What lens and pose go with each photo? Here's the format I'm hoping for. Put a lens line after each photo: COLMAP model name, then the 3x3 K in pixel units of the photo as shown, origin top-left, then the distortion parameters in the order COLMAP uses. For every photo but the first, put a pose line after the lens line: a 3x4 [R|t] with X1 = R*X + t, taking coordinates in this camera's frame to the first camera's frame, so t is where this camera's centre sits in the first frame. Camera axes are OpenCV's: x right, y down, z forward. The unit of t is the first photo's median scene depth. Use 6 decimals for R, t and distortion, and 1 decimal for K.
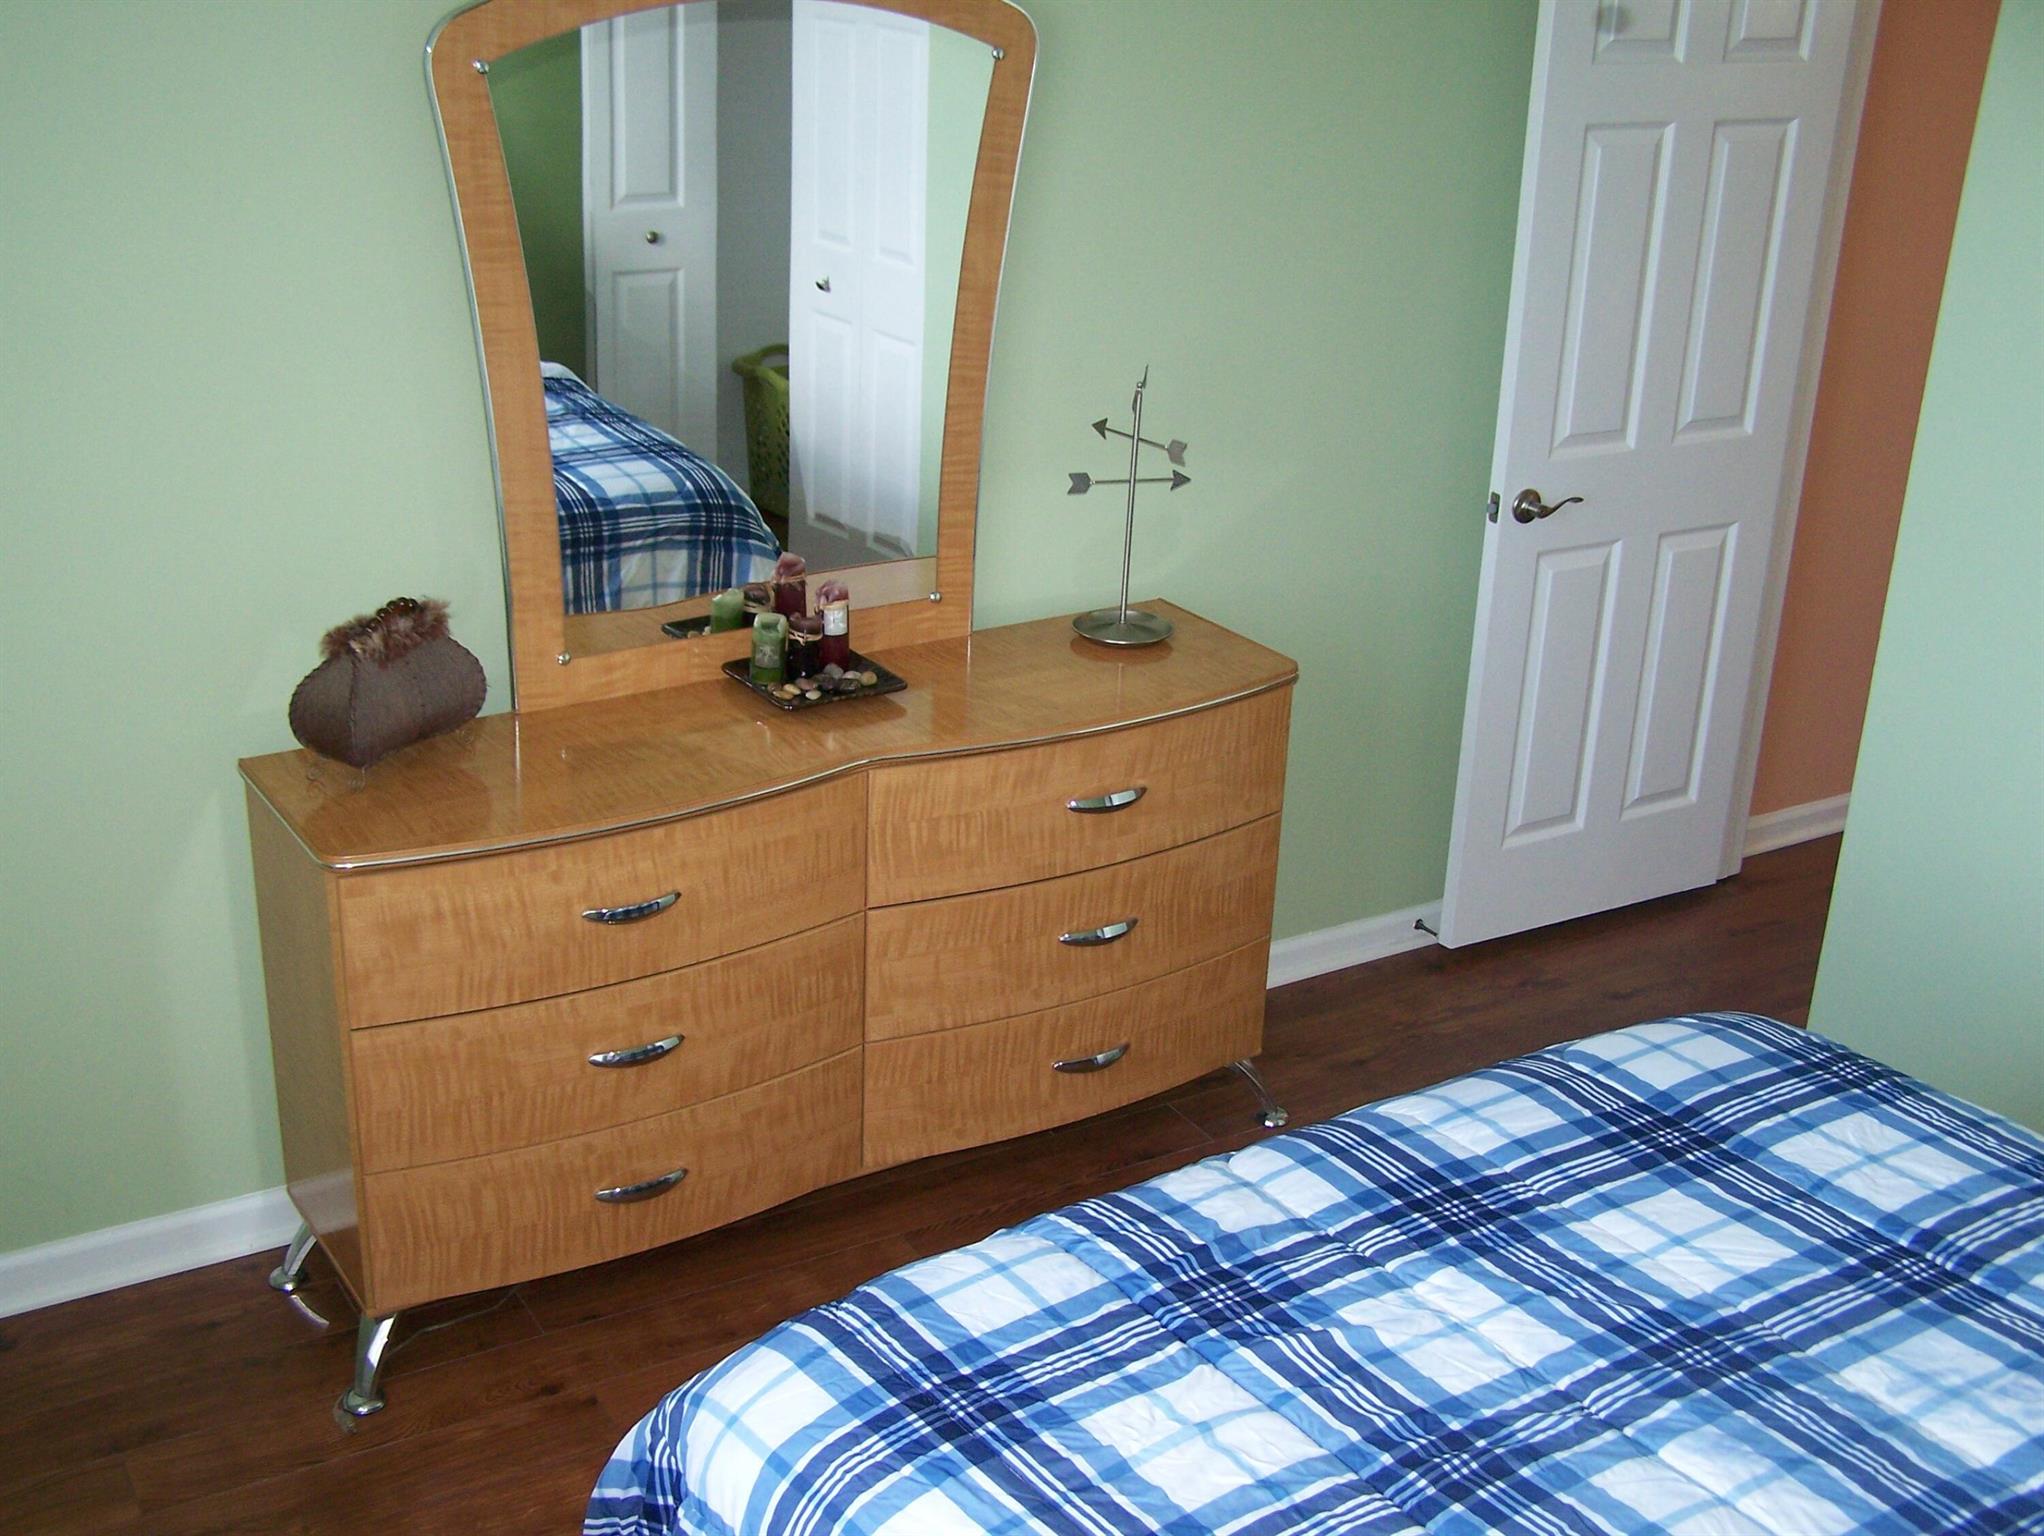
lens RADIAL K [[2255.5, 0, 1012.3], [0, 2255.5, 814.6], [0, 0, 1]] dist [-0.210245, 0.312180]
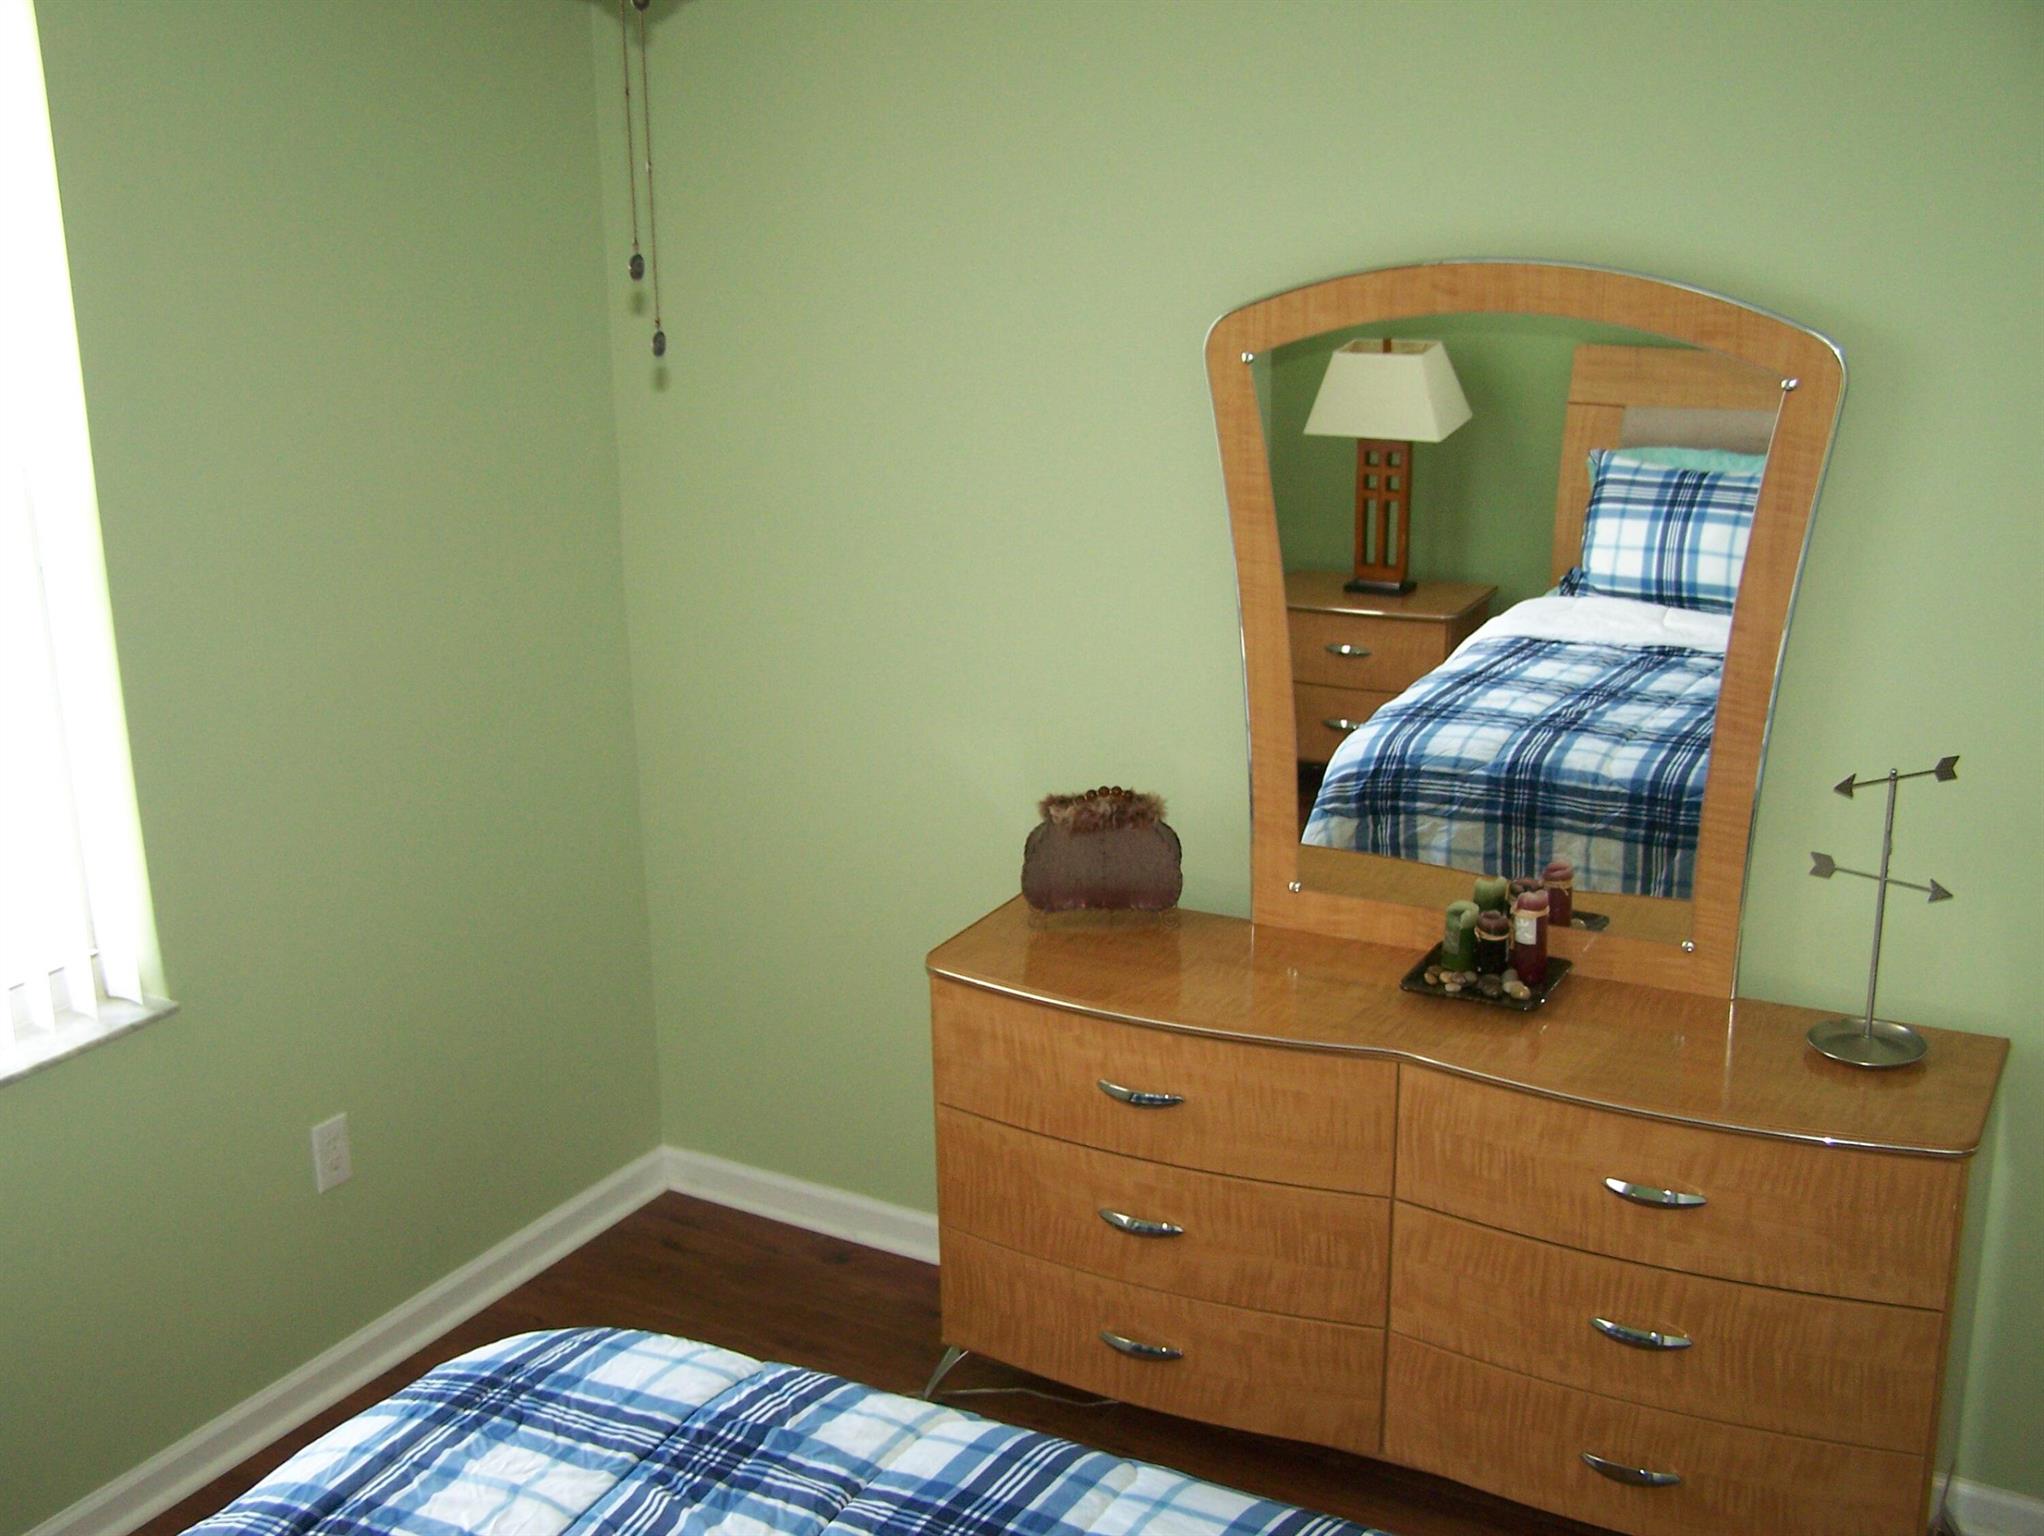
lens RADIAL K [[2255.5, 0, 1012.3], [0, 2255.5, 814.6], [0, 0, 1]] dist [-0.210245, 0.312180]
pose [[0.482540, 0.224276, -0.846673, 0.666017], [-0.312176, 0.947216, 0.072992, -0.141728], [0.818353, 0.229089, 0.527084, 0.294841]]
